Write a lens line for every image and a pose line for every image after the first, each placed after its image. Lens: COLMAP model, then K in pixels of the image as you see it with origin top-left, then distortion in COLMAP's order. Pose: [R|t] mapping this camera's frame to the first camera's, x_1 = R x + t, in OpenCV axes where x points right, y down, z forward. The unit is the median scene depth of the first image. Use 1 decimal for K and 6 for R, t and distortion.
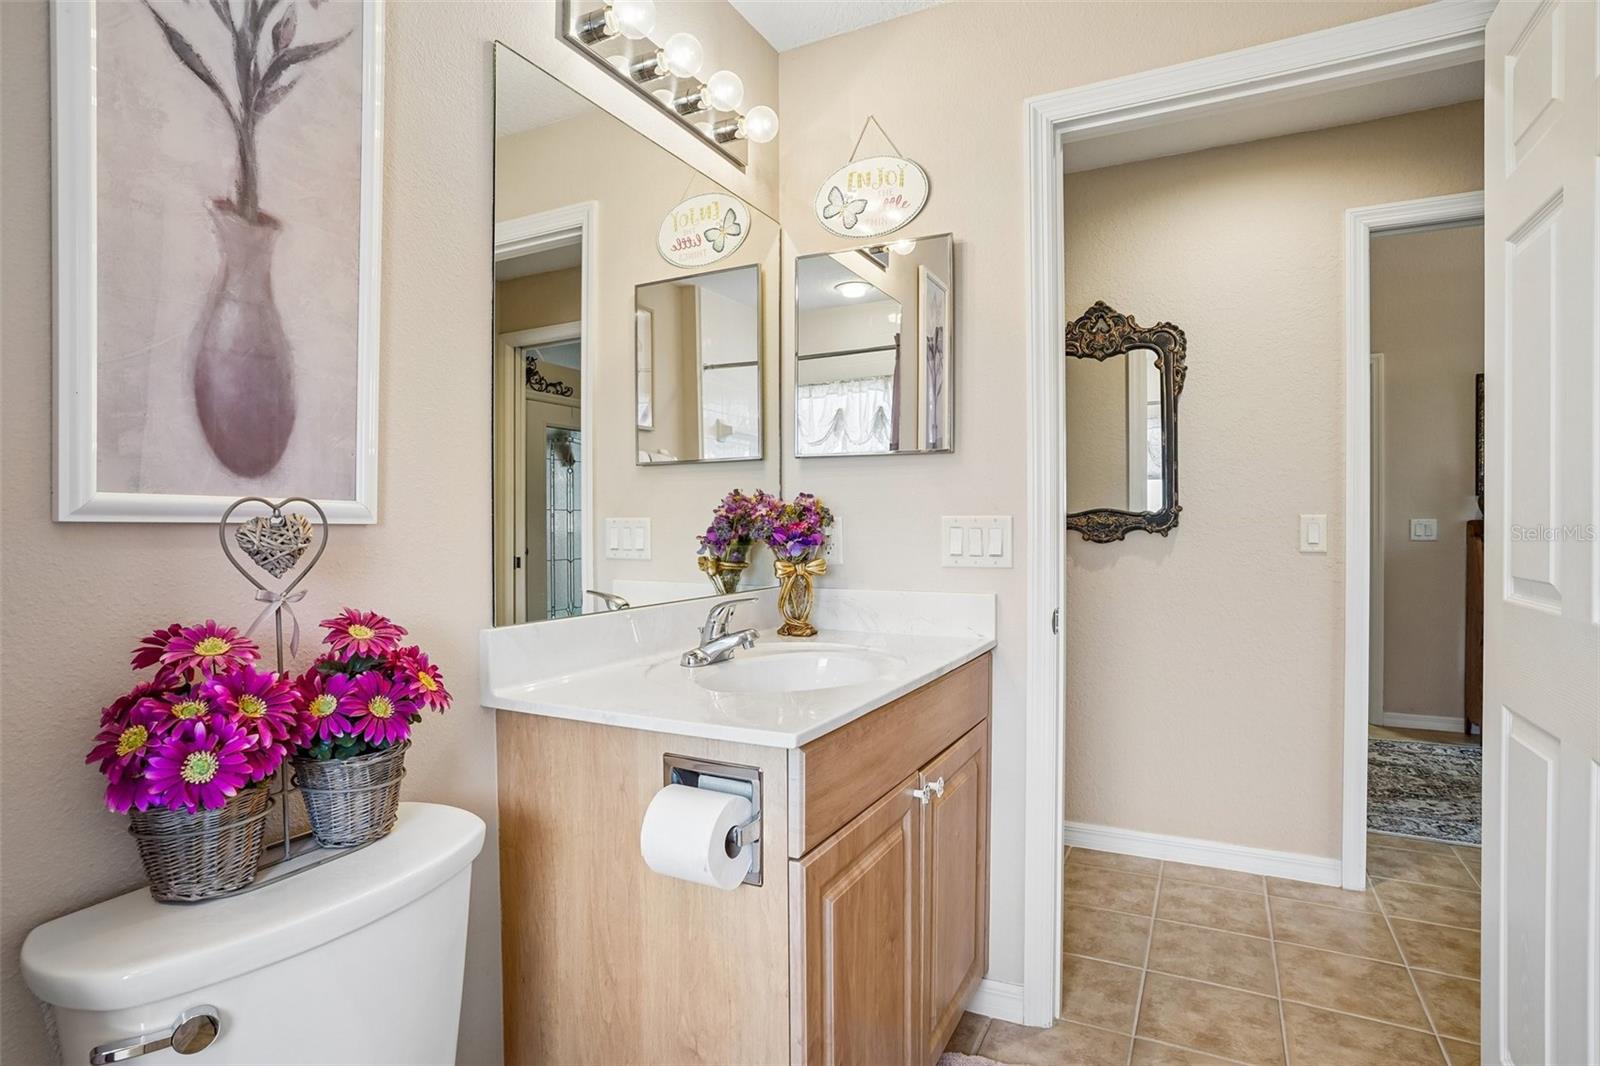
lens RADIAL K [[803.7, 0, 800.0], [0, 803.7, 533.0], [0, 0, 1]] dist [-0.060544, 0.000188]
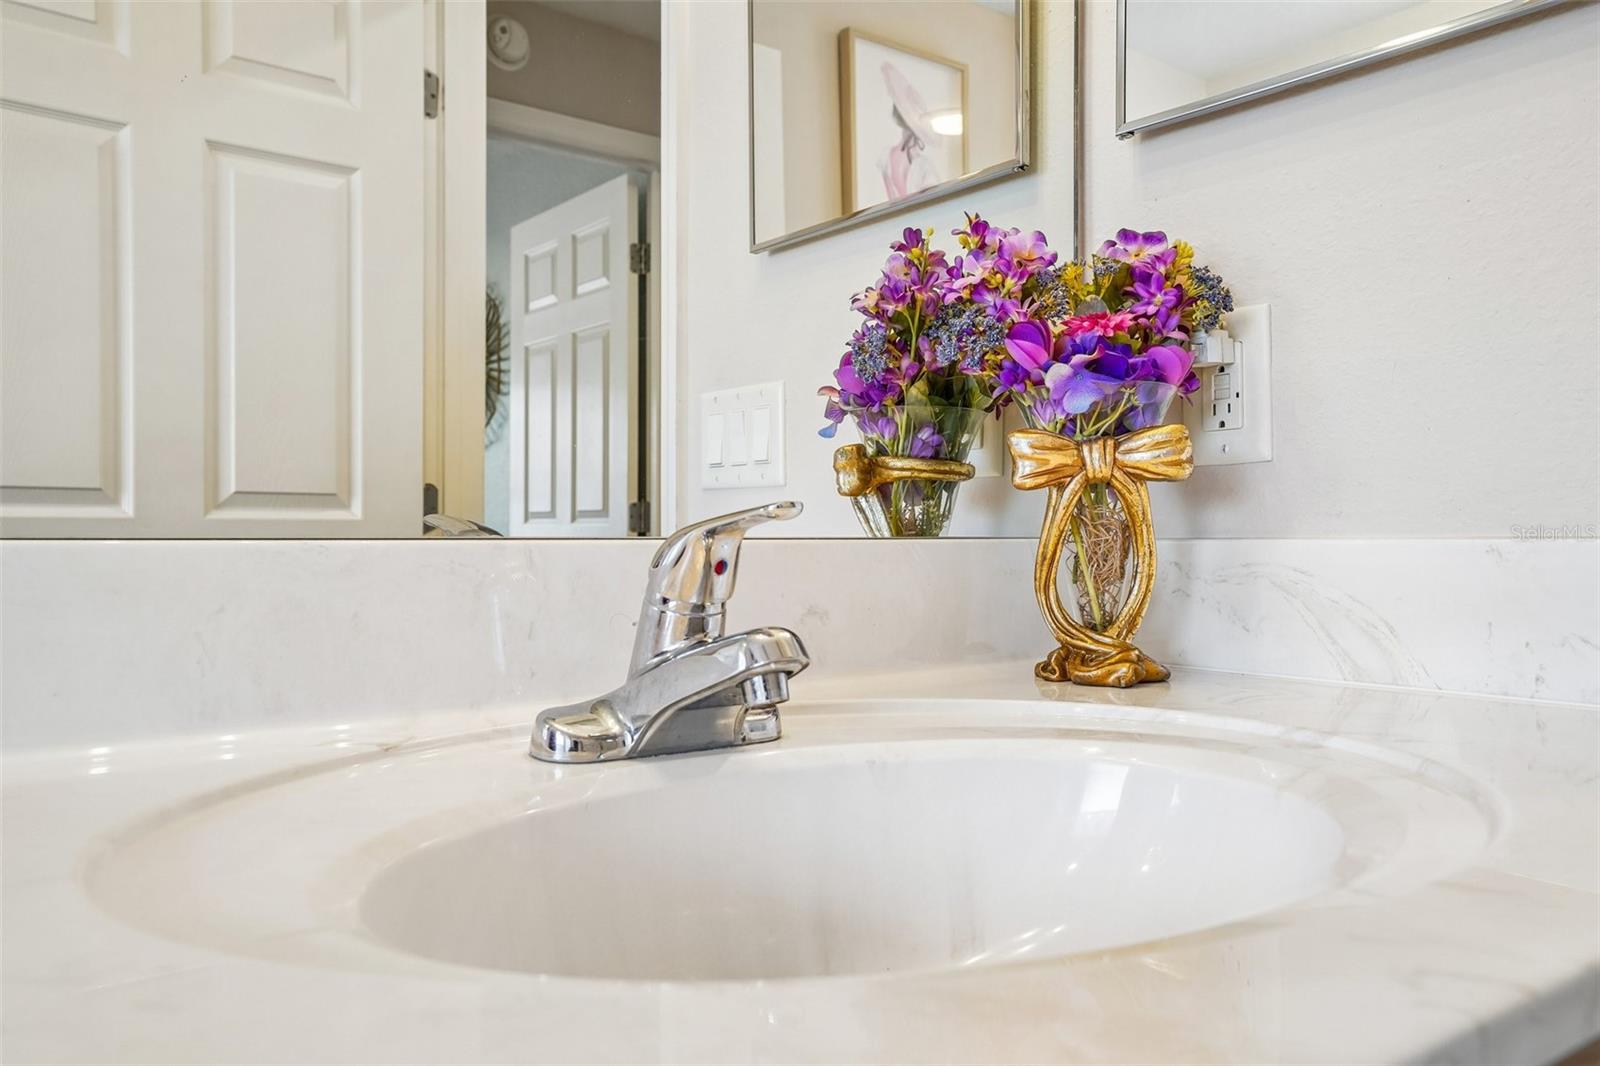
lens RADIAL K [[1226.5, 0, 800.0], [0, 1226.5, 533.0], [0, 0, 1]] dist [0.002159, 0.001073]
pose [[0.911784, -0.002137, -0.410665, 0.082891], [-0.003772, 0.999901, -0.013576, 0.075665], [0.410653, 0.013928, 0.911685, 0.518775]]
